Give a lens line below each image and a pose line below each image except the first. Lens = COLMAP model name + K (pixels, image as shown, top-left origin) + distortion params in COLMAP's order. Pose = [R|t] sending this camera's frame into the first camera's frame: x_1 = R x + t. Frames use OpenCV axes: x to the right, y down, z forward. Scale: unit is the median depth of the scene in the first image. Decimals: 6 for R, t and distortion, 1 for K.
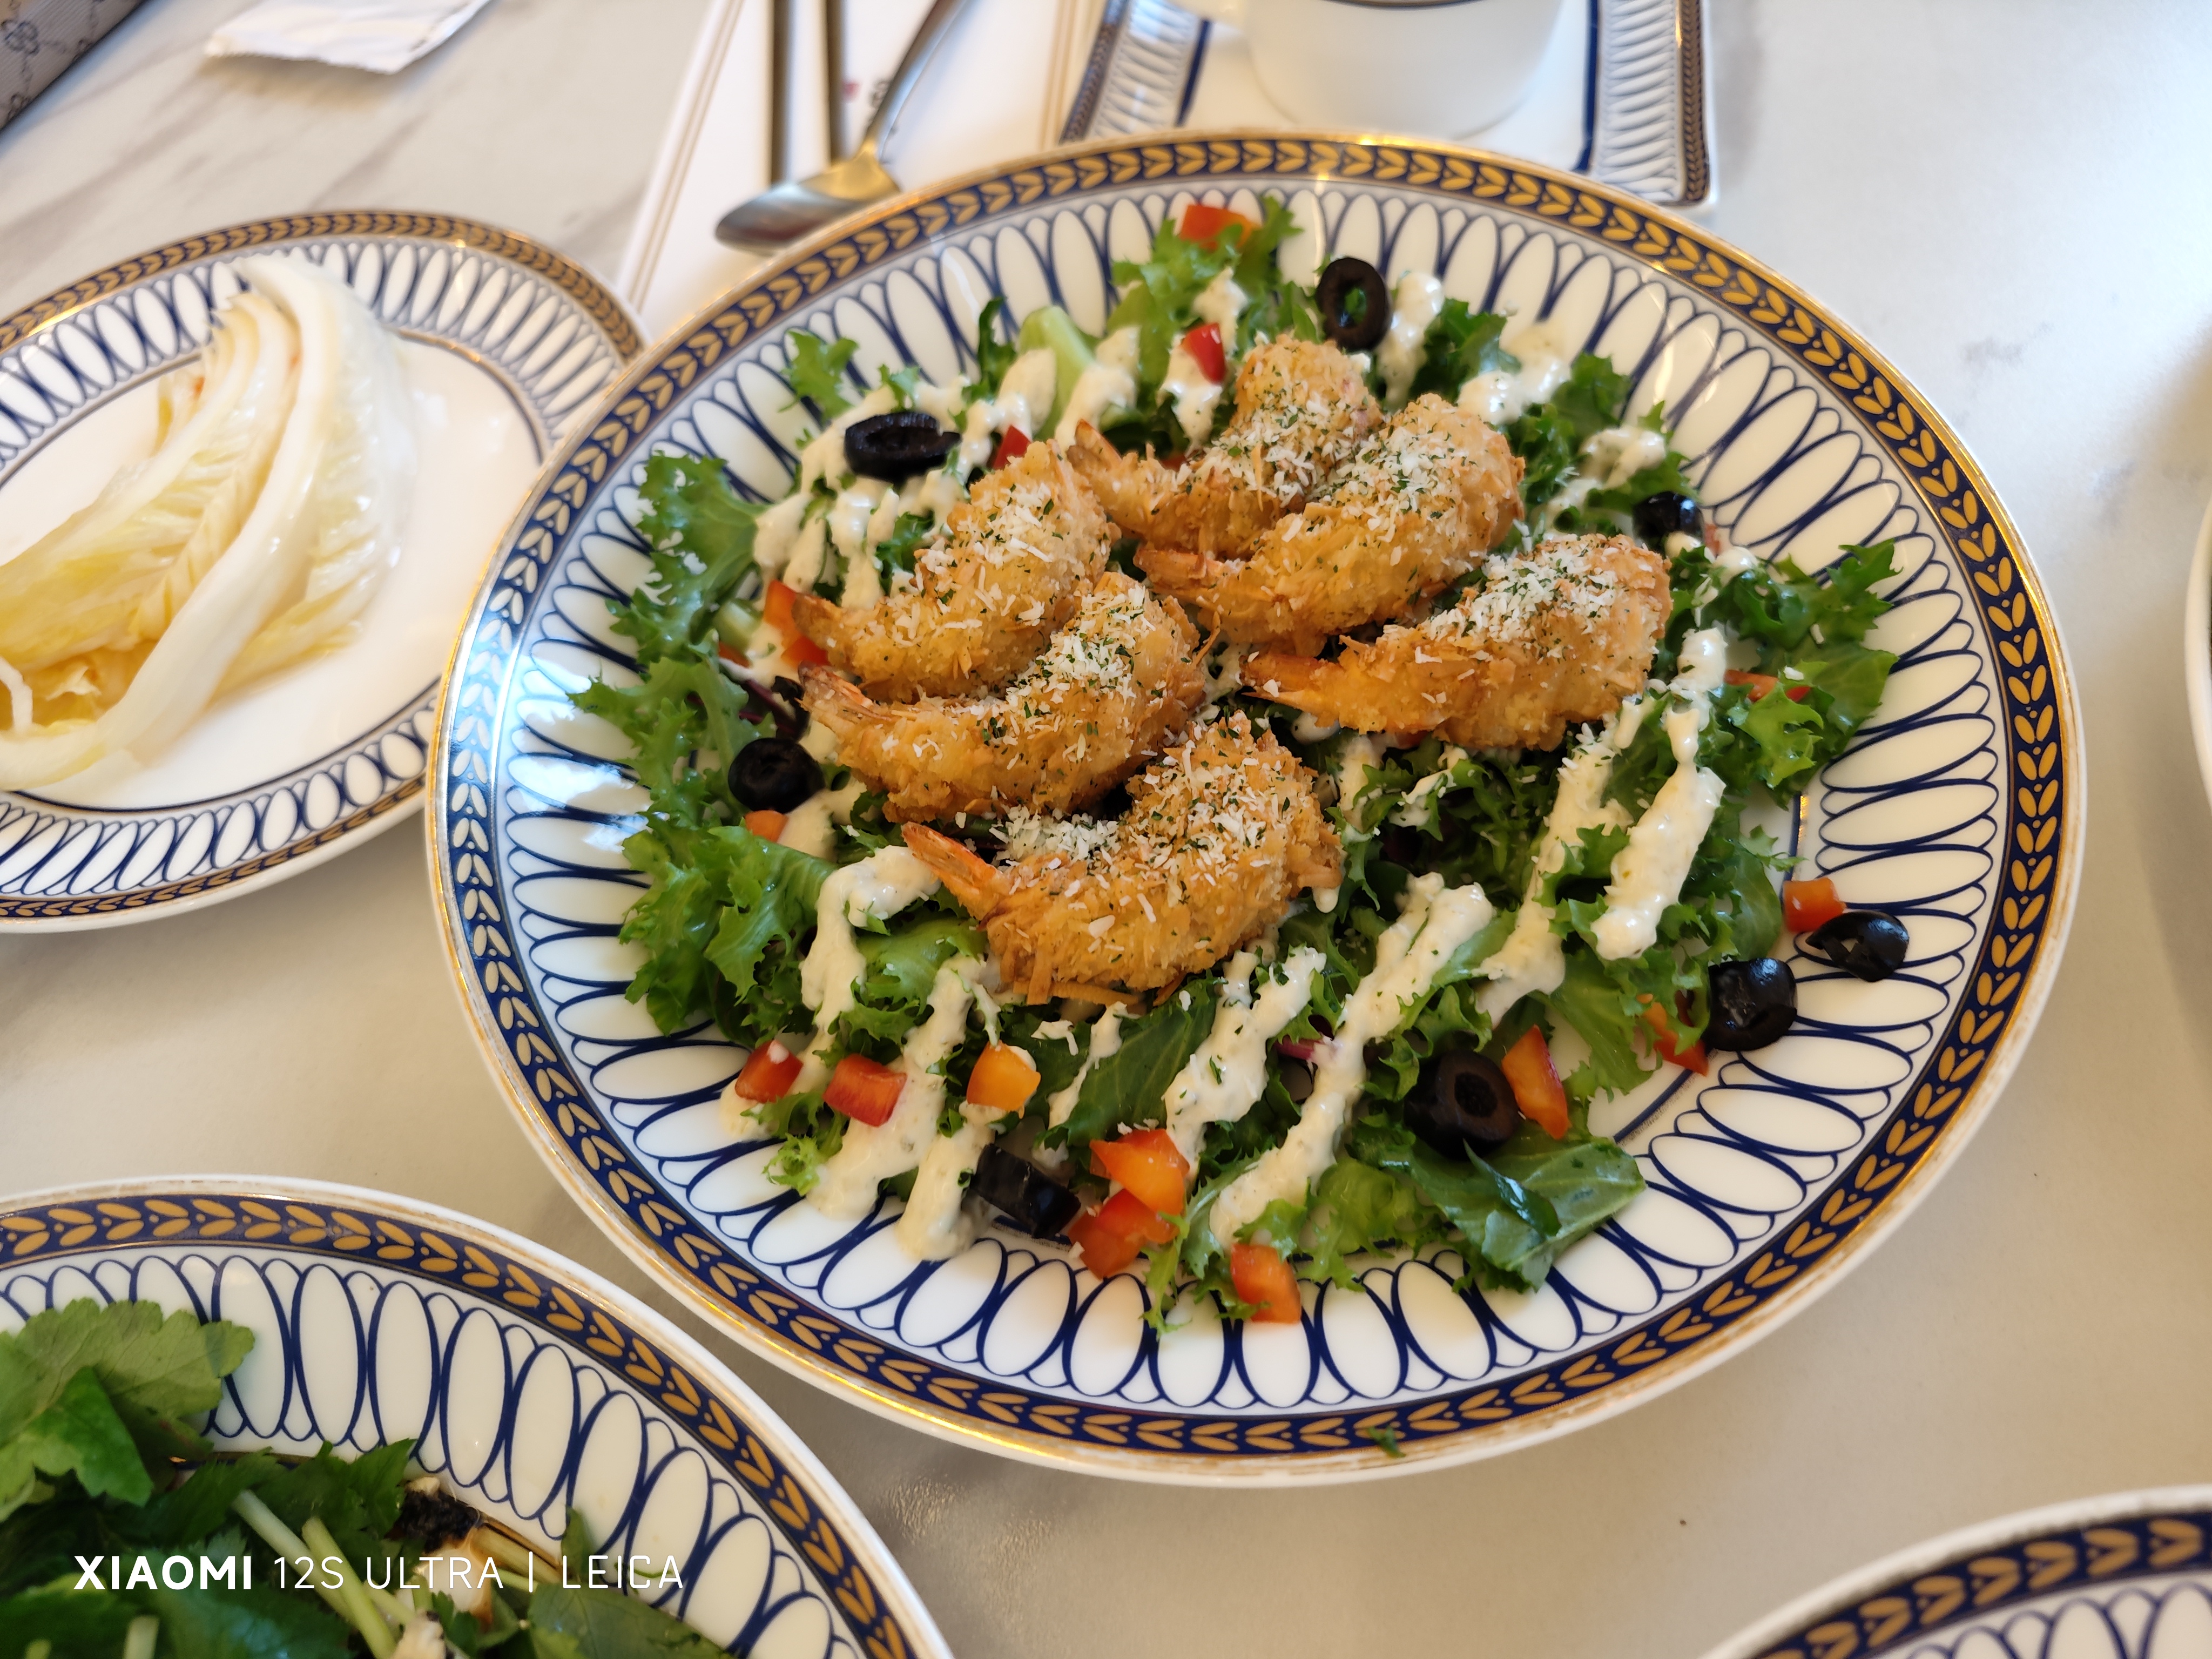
lens RADIAL K [[1490.7, 0, 1130.1], [0, 1490.7, 835.6], [0, 0, 1]] dist [-0.029915, 0.007079]
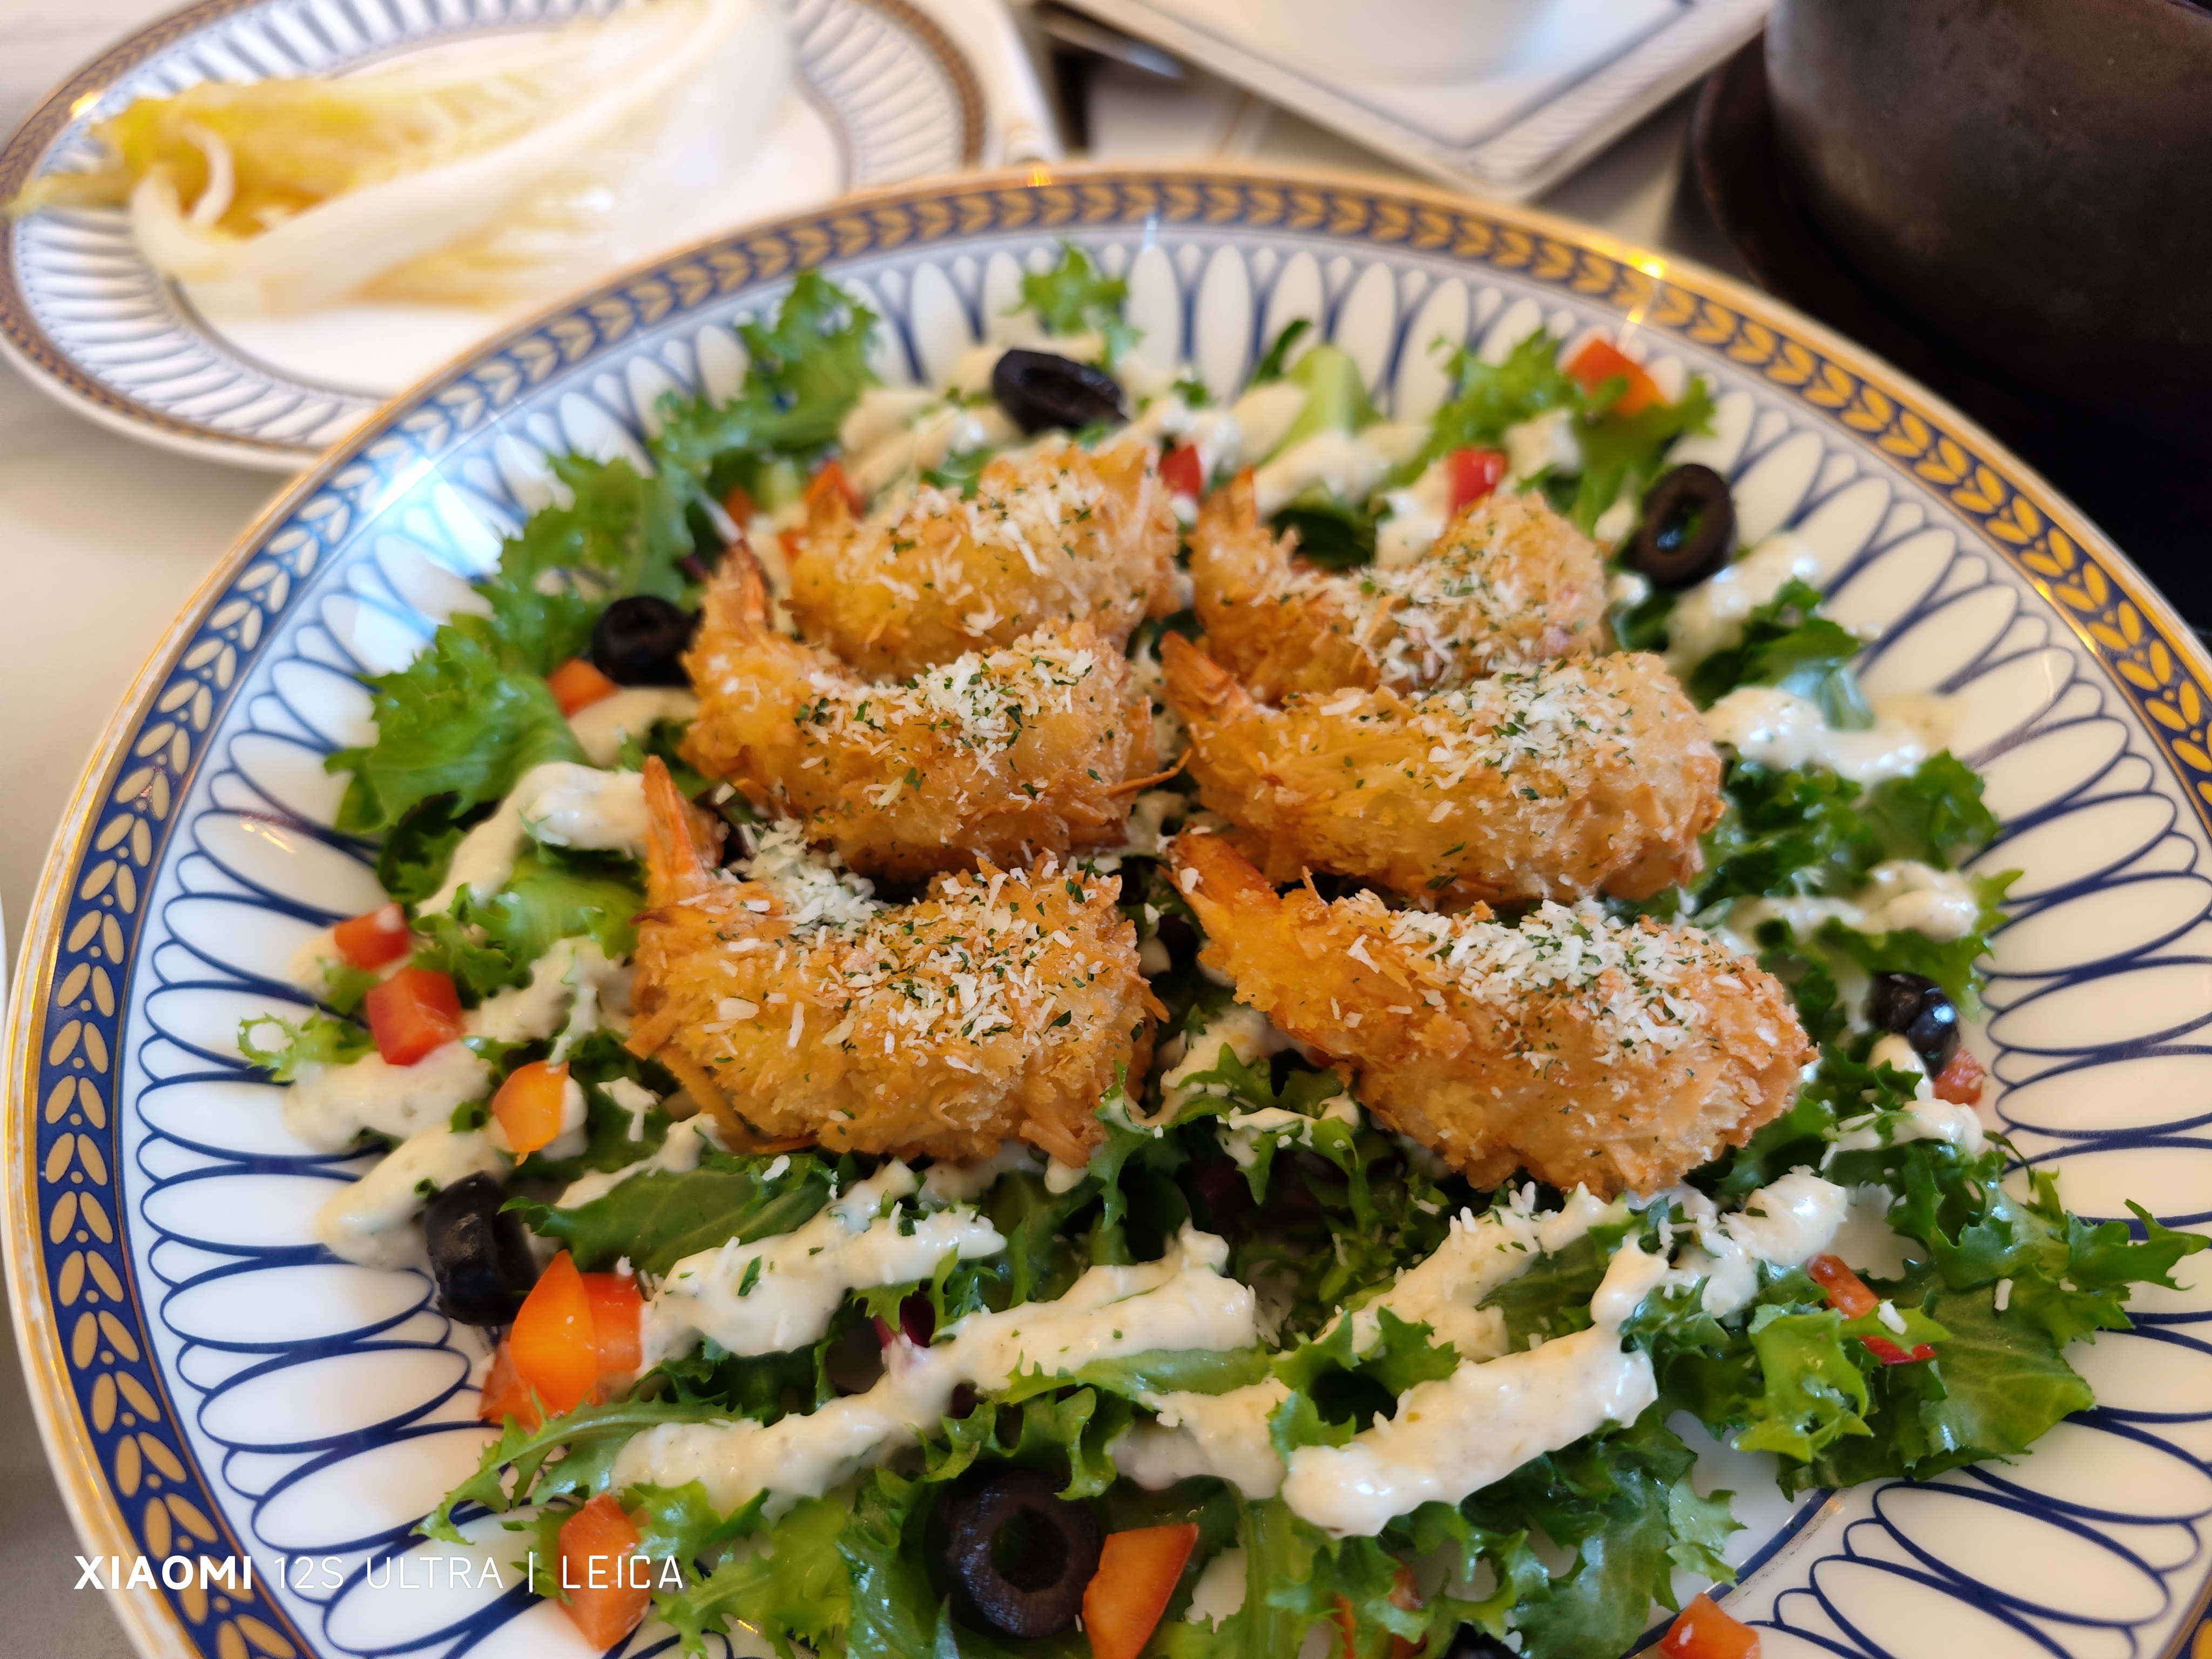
lens RADIAL K [[1550.3, 0, 1110.4], [0, 1550.3, 857.8], [0, 0, 1]] dist [-0.078189, 0.078448]
pose [[0.801799, 0.535250, -0.265757, 0.264433], [-0.553686, 0.832699, 0.006614, -0.096588], [0.224835, 0.141843, 0.964017, 0.309616]]
